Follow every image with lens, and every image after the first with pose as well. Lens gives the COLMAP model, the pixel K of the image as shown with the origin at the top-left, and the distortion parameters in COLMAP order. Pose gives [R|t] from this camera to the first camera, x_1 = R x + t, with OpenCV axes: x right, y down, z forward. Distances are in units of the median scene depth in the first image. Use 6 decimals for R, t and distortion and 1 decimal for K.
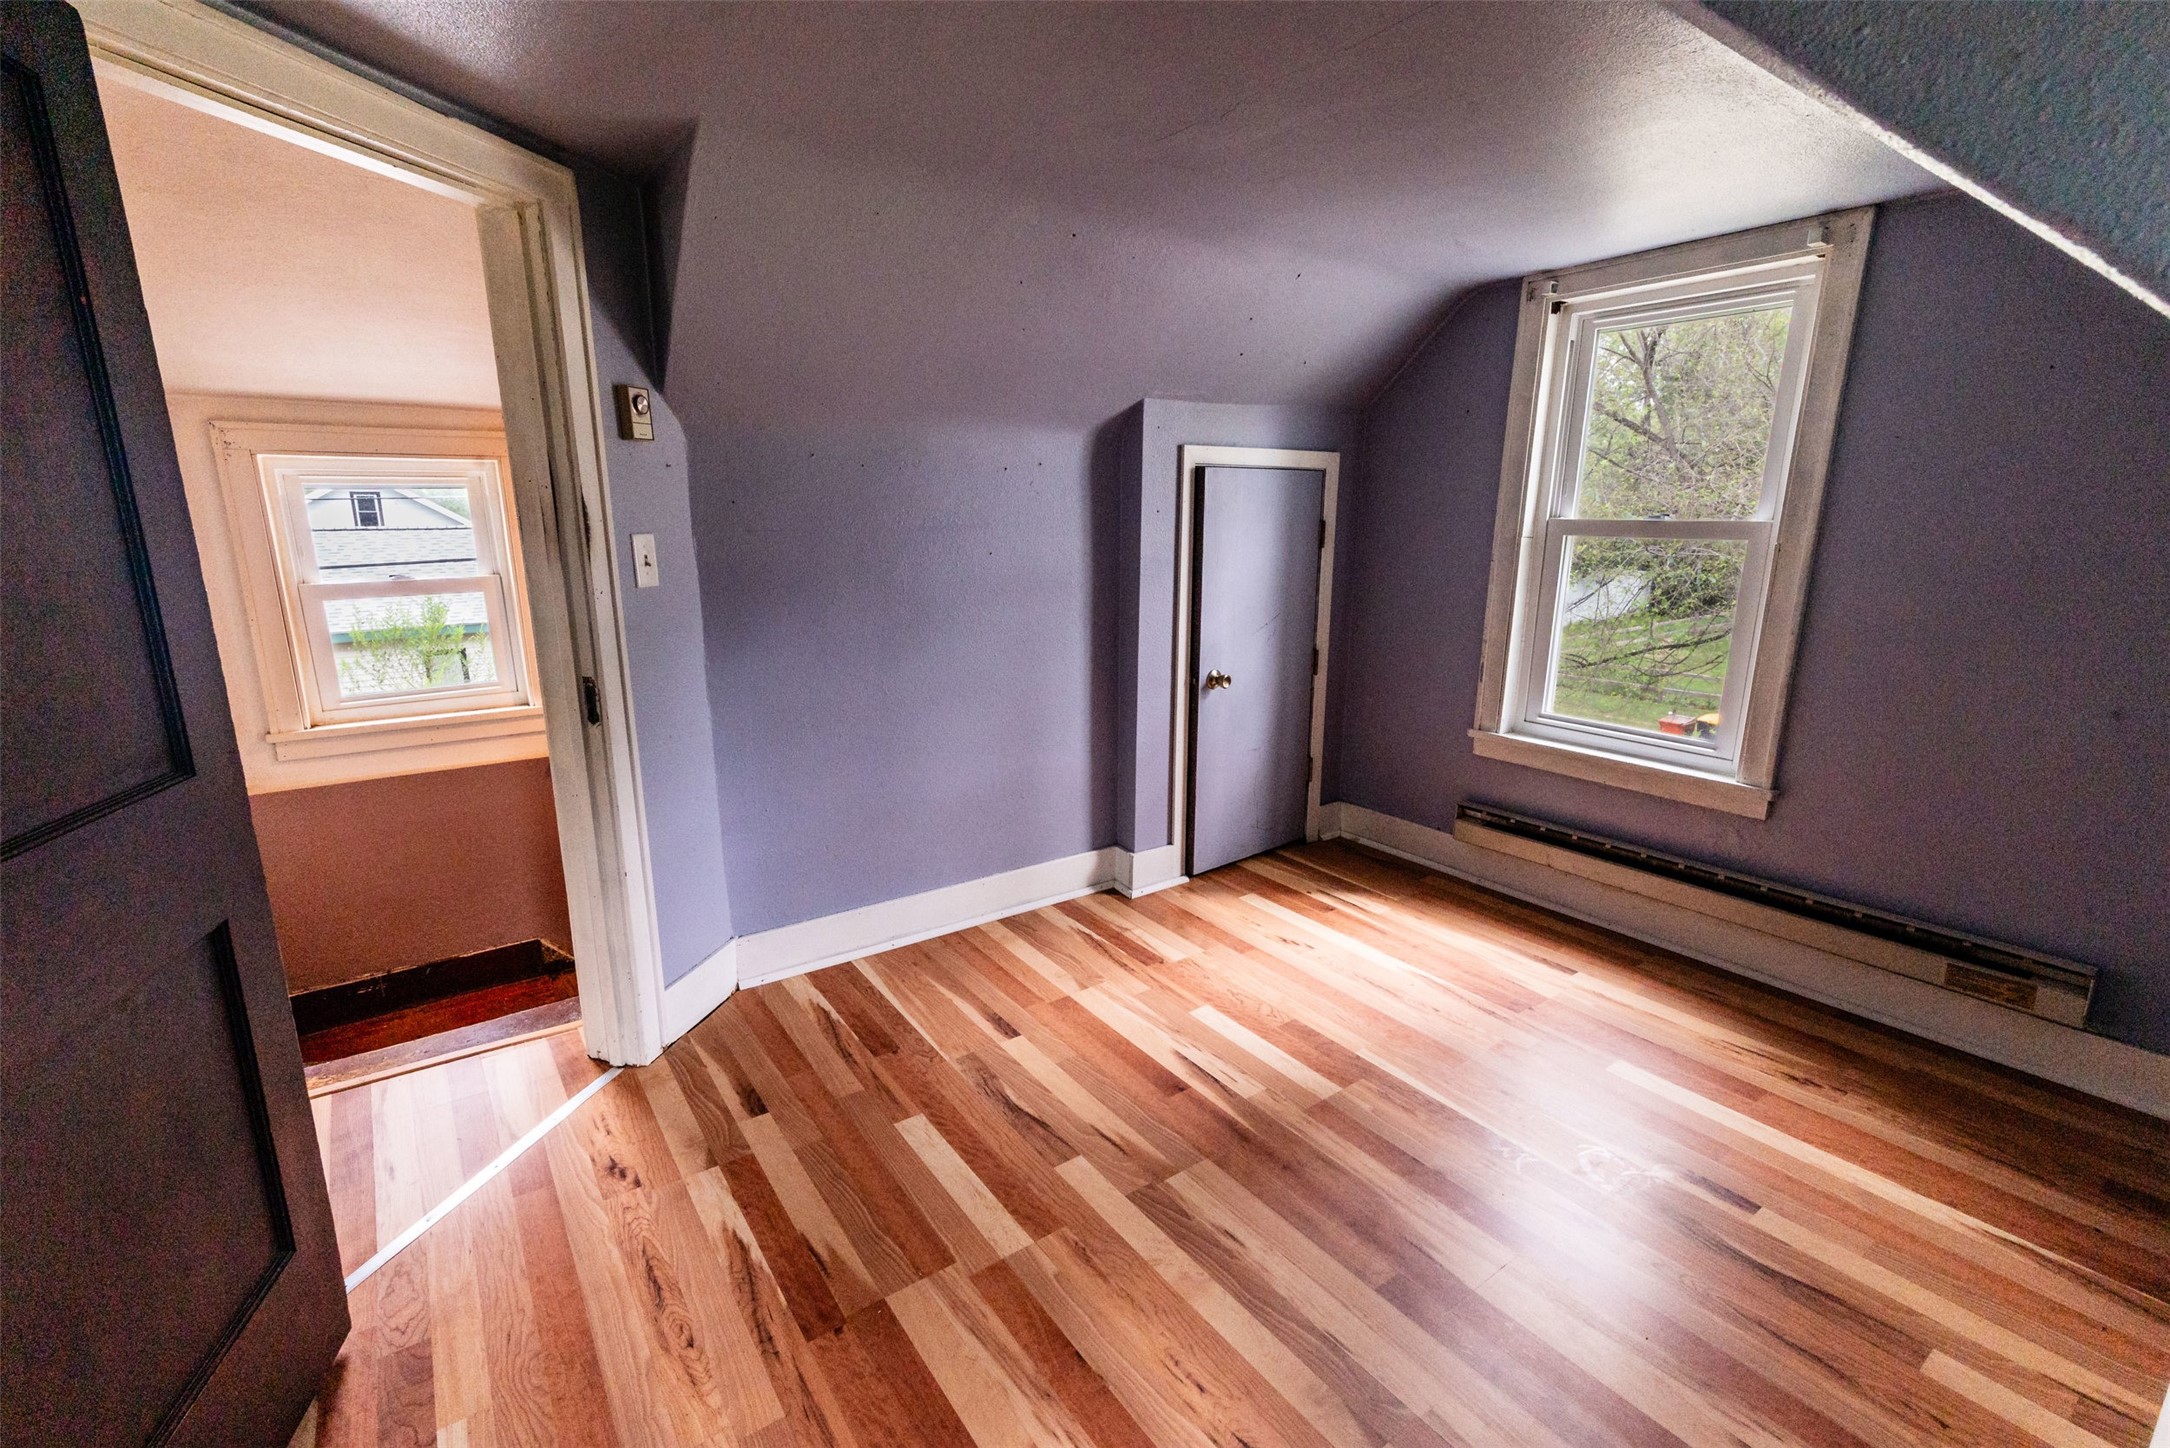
lens RADIAL K [[948.1, 0, 1071.5], [0, 948.1, 720.4], [0, 0, 1]] dist [0.004491, 0.000050]
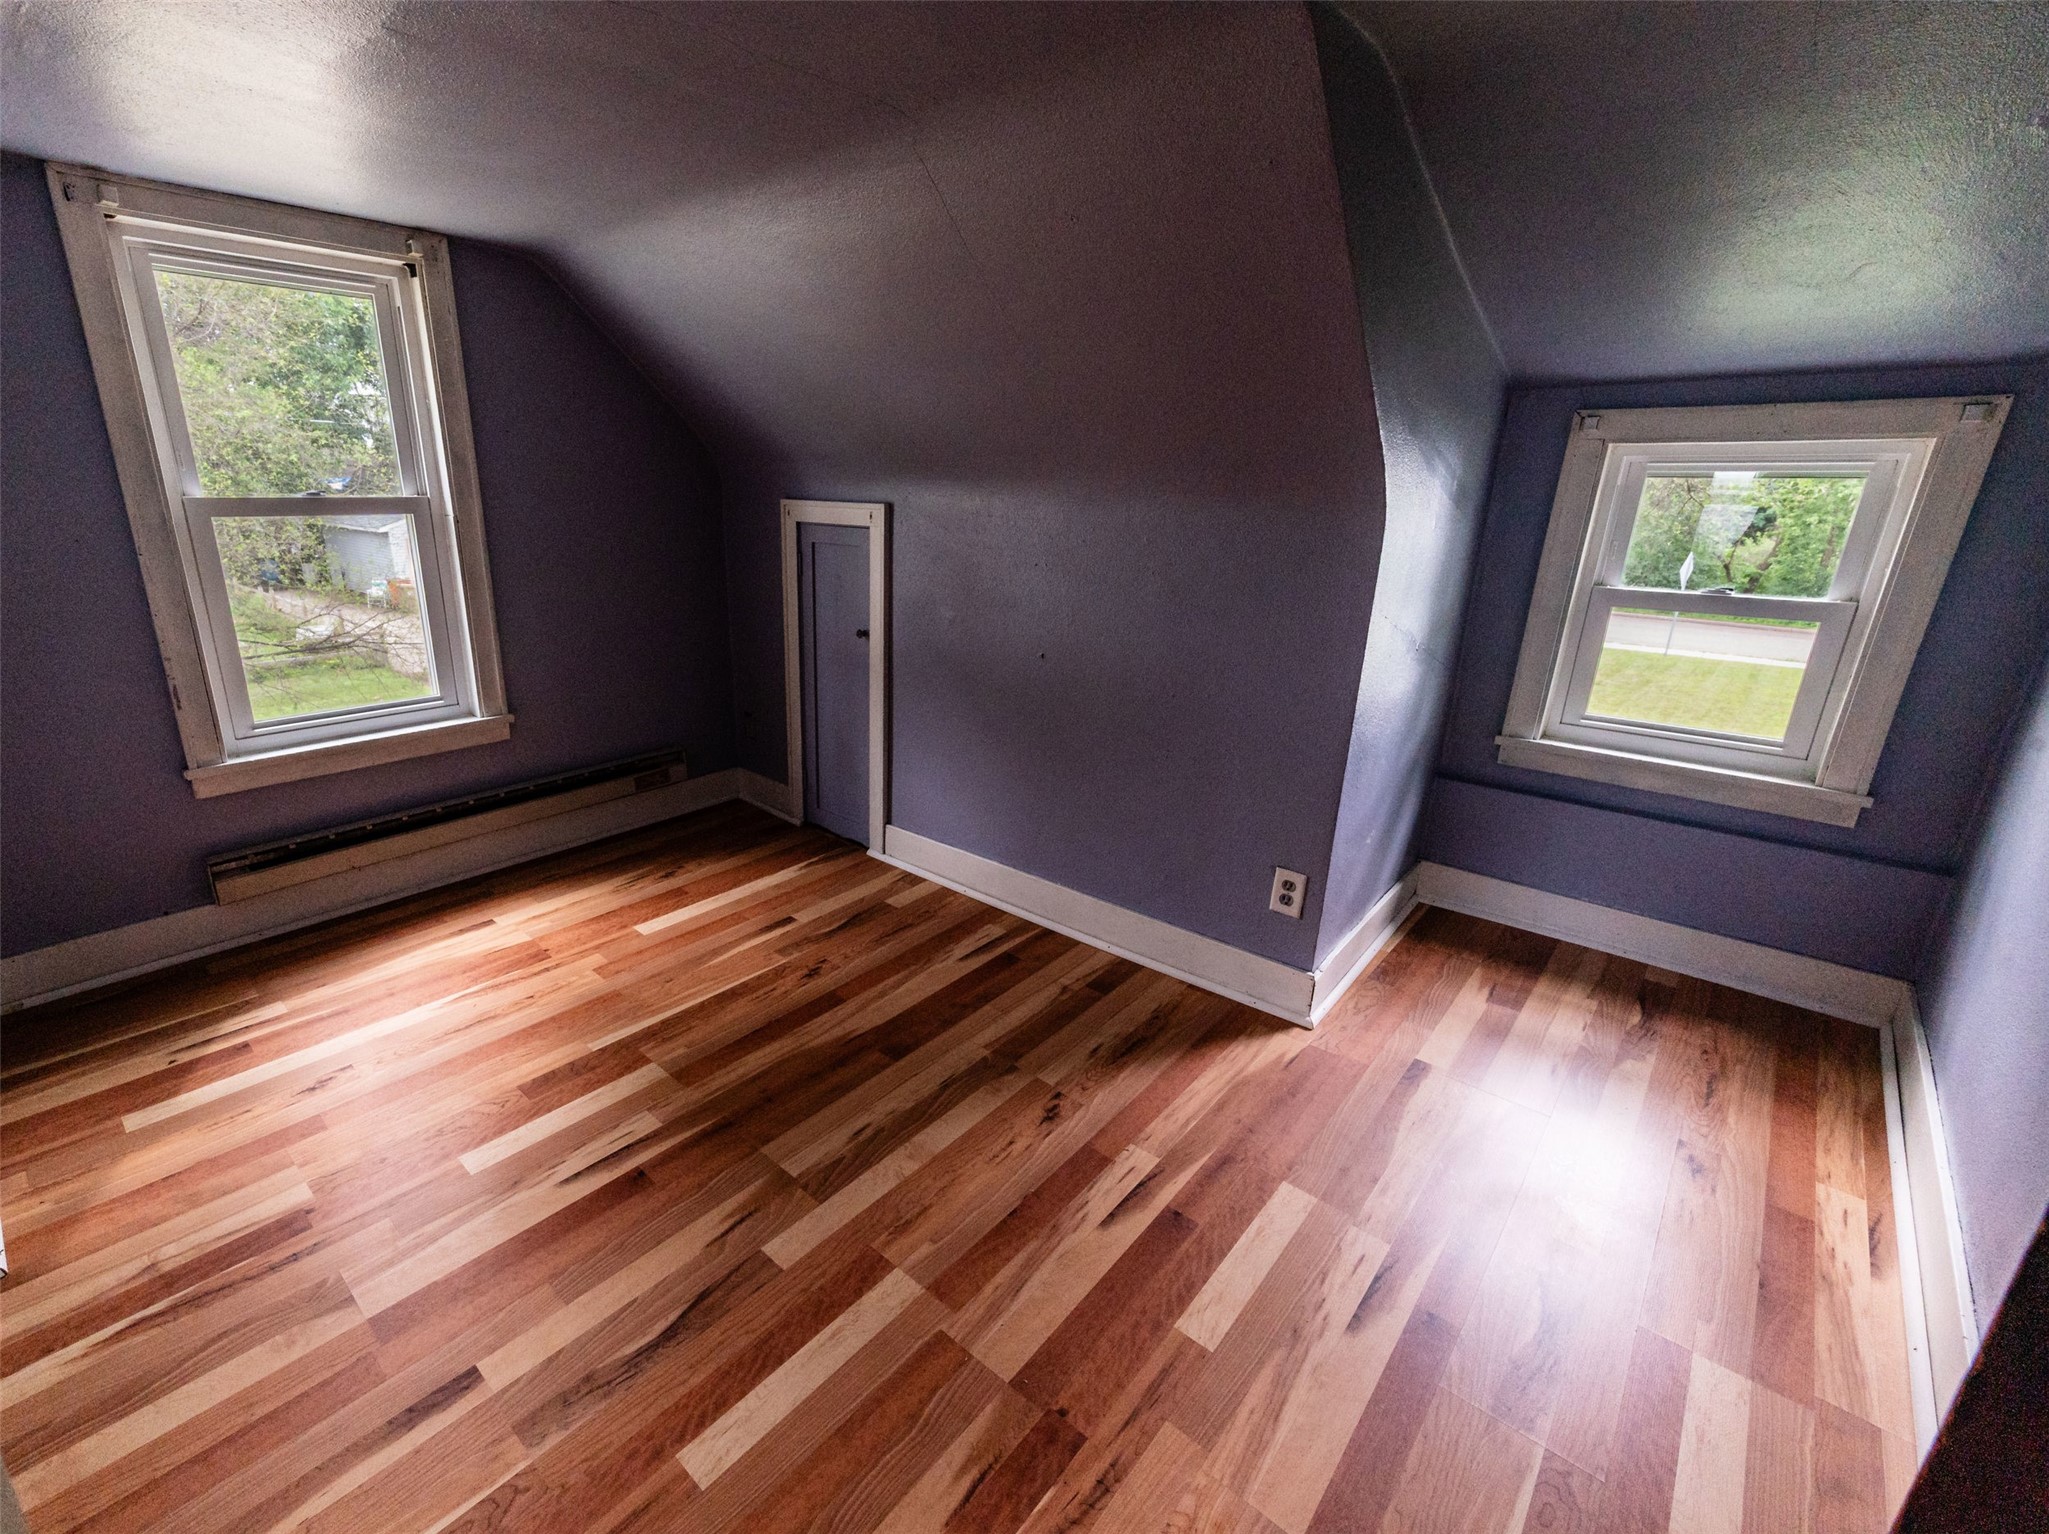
lens RADIAL K [[907.3, 0, 910.2], [0, 907.3, 769.0], [0, 0, 1]] dist [0.001897, 0.000260]
pose [[-0.197055, -0.303991, 0.932072, -0.600653], [0.206959, 0.916391, 0.342631, -0.189716], [-0.958299, 0.260418, -0.117665, 0.762983]]
